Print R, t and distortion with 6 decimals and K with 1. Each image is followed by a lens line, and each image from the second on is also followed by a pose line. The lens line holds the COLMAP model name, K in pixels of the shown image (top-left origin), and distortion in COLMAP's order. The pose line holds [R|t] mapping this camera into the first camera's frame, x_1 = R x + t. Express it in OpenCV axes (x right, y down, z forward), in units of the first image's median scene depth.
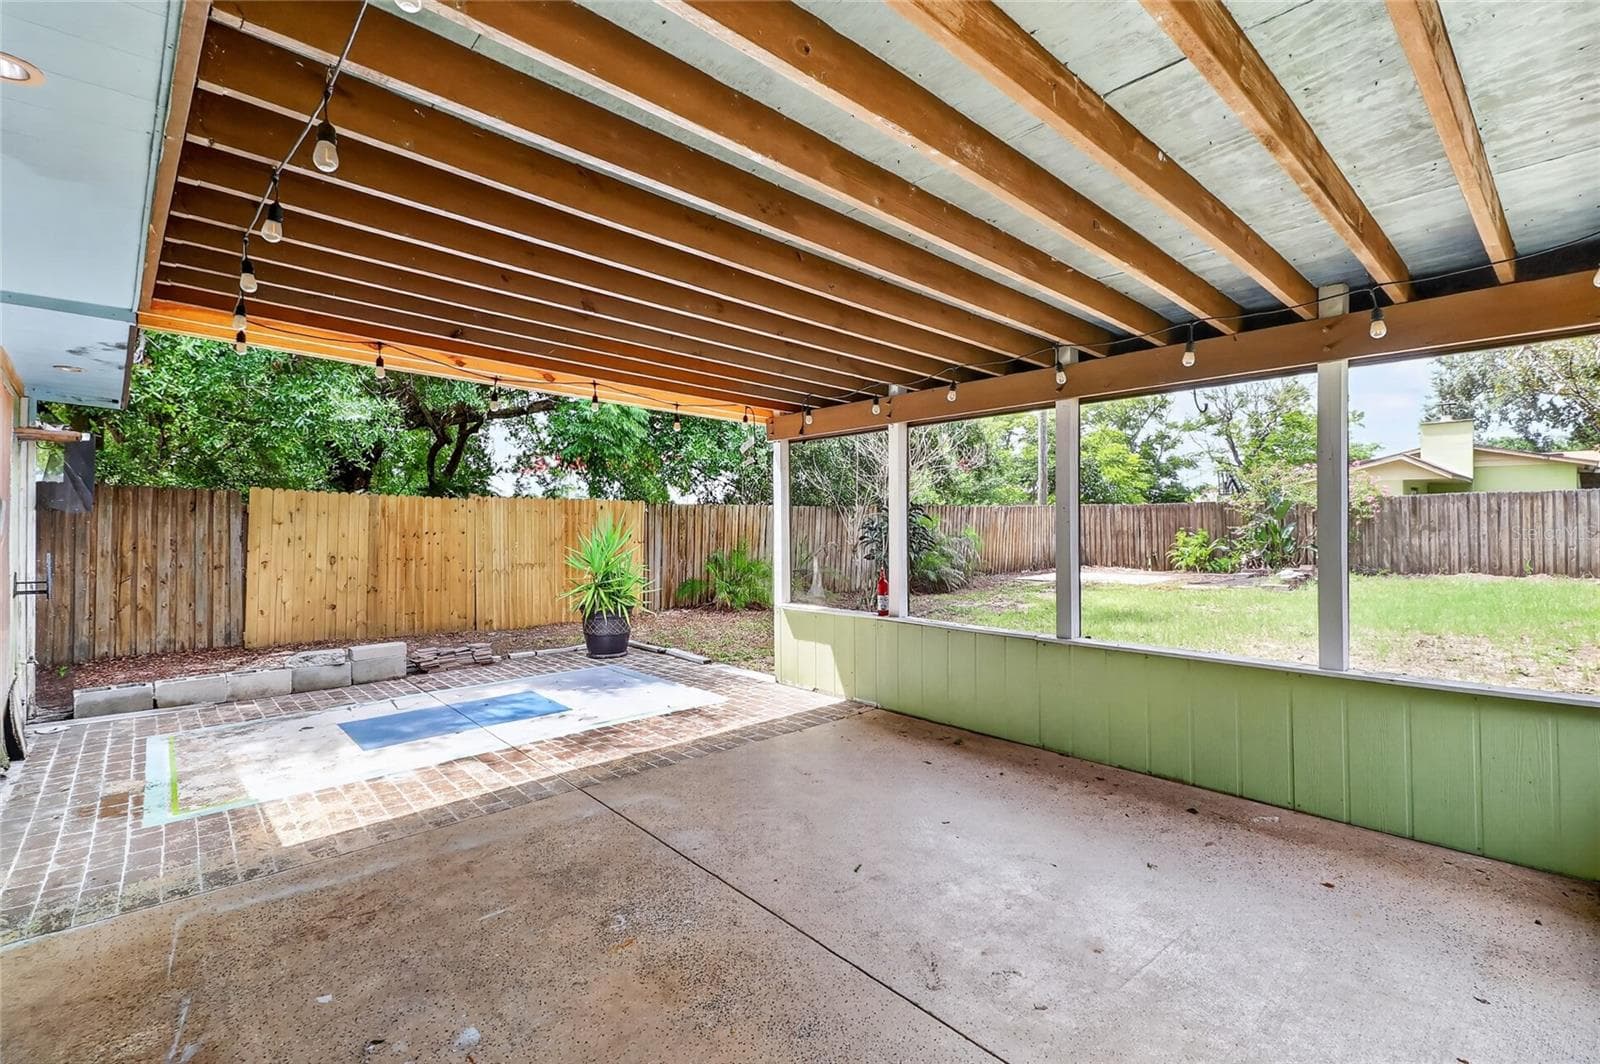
lens RADIAL K [[735.7, 0, 798.4], [0, 735.7, 515.4], [0, 0, 1]] dist [0.001913, 0.000053]
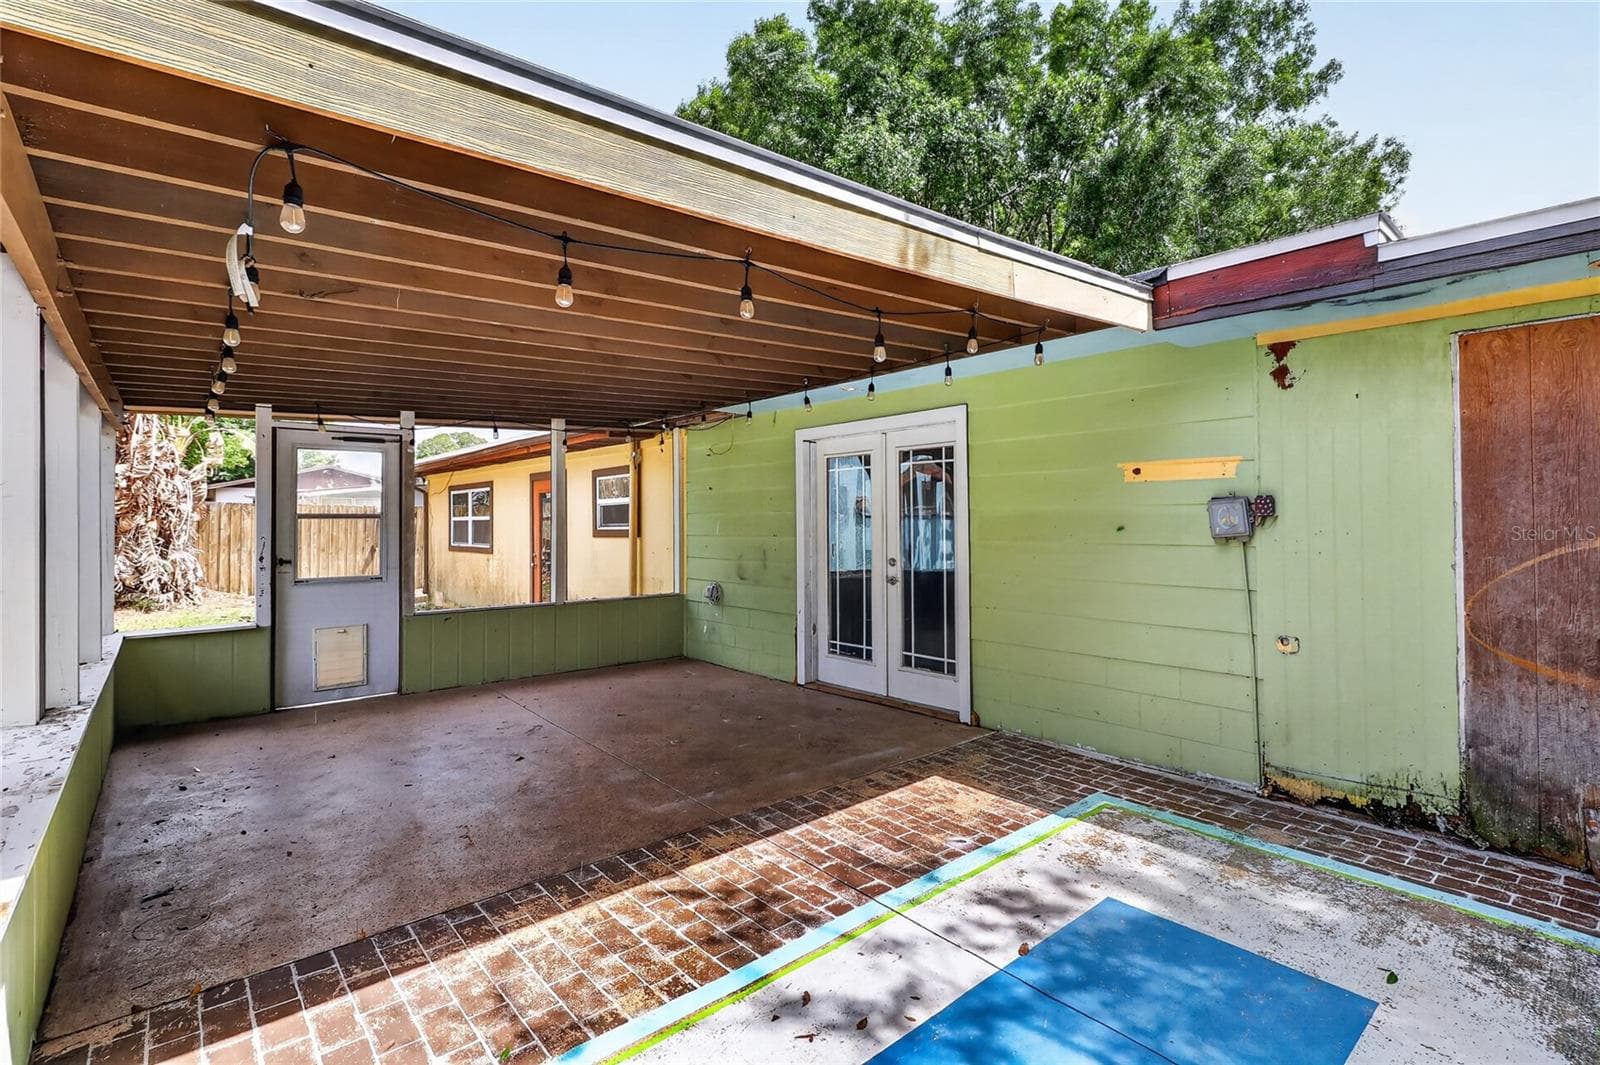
lens RADIAL K [[734.7, 0, 805.3], [0, 734.7, 516.4], [0, 0, 1]] dist [0.000570, 0.000048]
pose [[-0.999749, 0.016258, 0.015396, -0.401615], [0.016043, 0.999774, -0.013954, 0.004869], [-0.015619, -0.013703, -0.999784, 1.870751]]
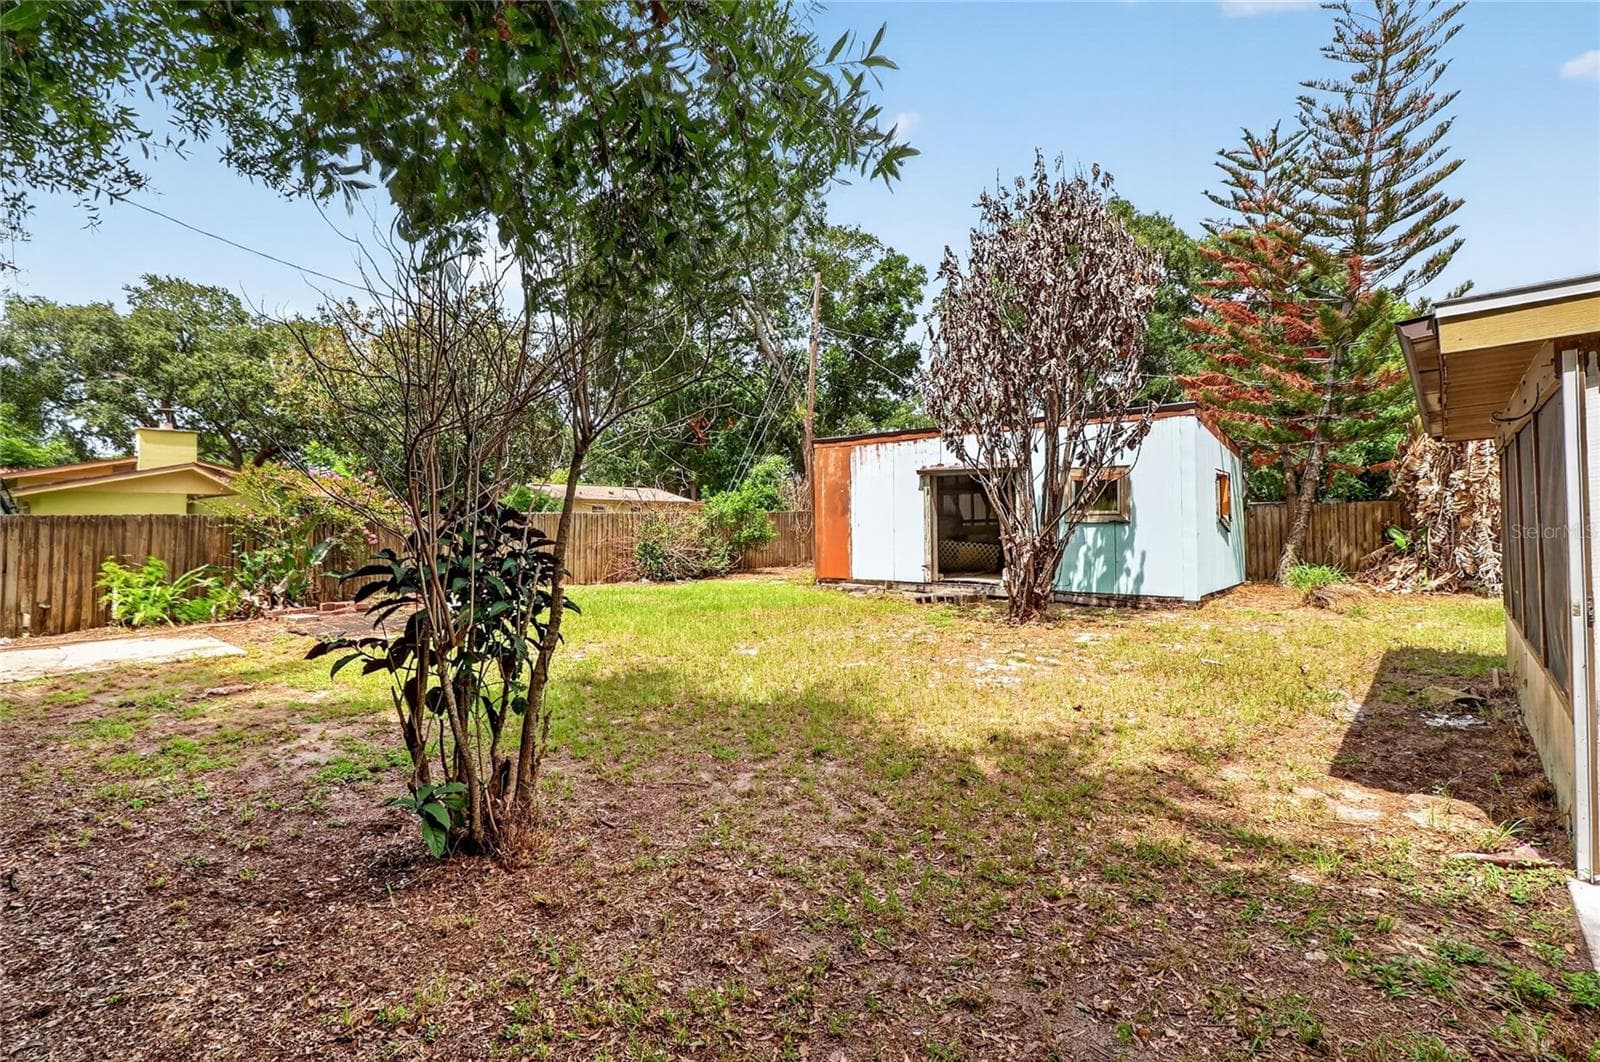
lens RADIAL K [[735.7, 0, 798.4], [0, 735.7, 514.4], [0, 0, 1]] dist [0.001913, 0.000053]
pose [[-0.129524, 0.026735, 0.991216, -0.667592], [0.002135, 0.999642, -0.026683, 0.006809], [-0.991574, -0.001340, -0.129534, 2.530887]]
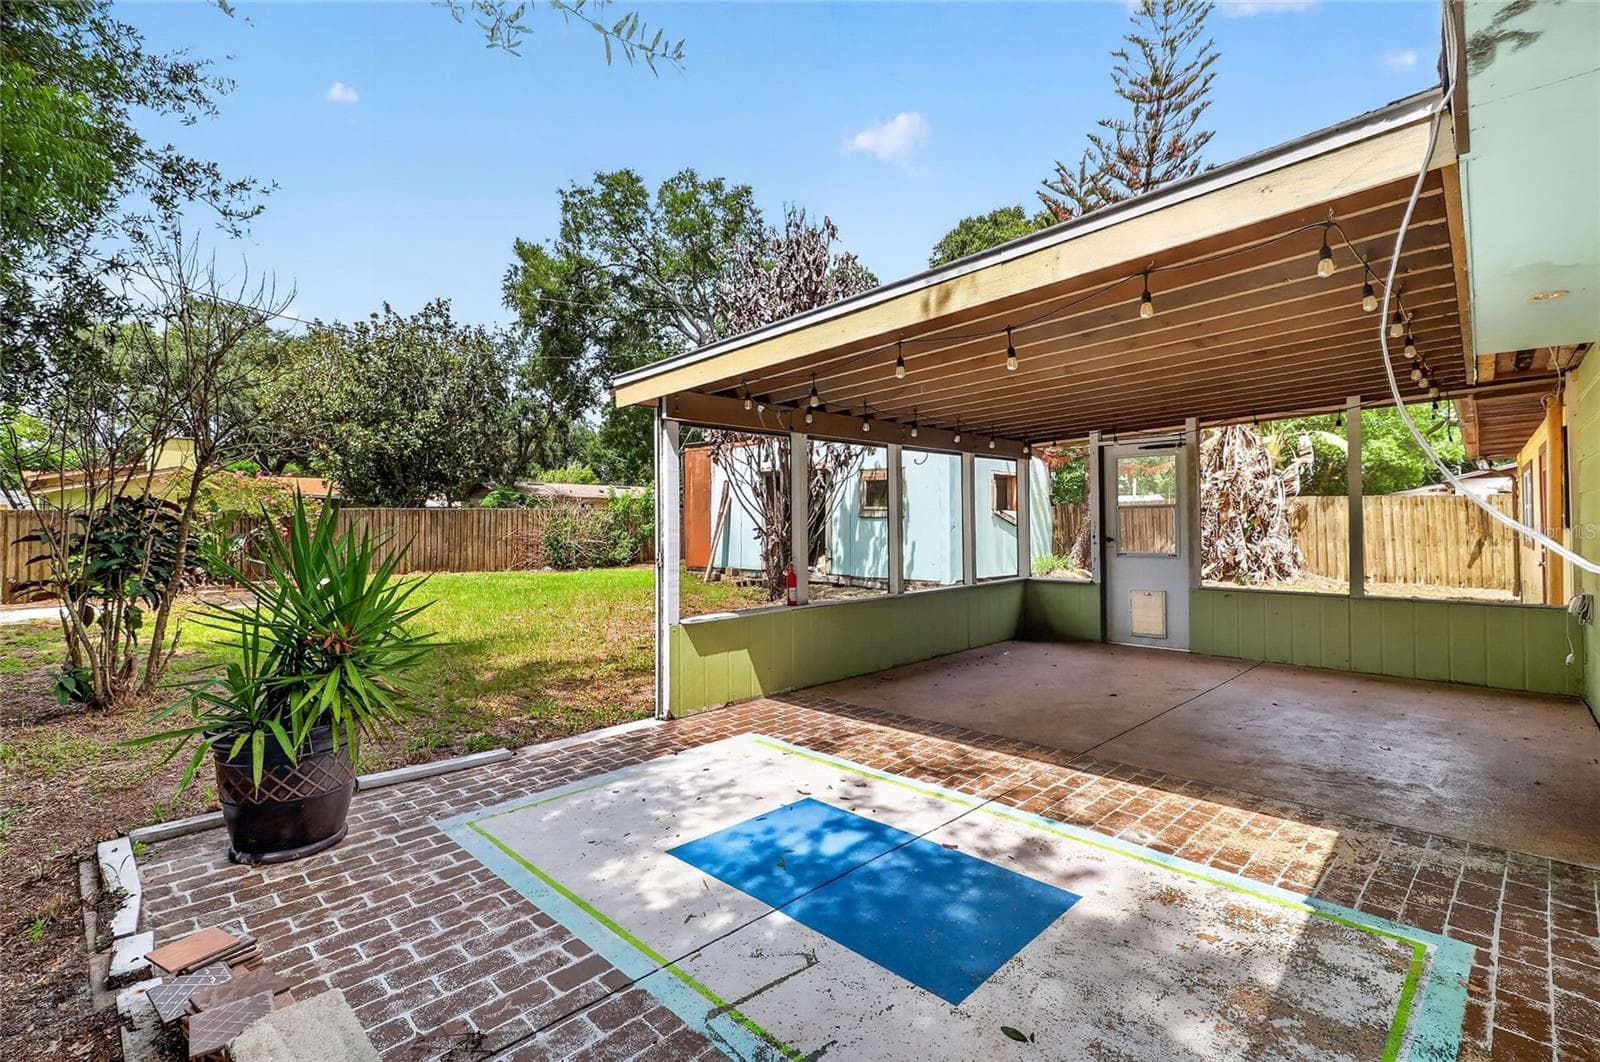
lens RADIAL K [[735.7, 0, 798.4], [0, 735.7, 514.4], [0, 0, 1]] dist [0.001913, 0.000053]
pose [[-0.066568, 0.023922, 0.997495, -1.337324], [0.000283, 0.999713, -0.023956, 0.036596], [-0.997782, -0.001313, -0.066555, 1.451965]]
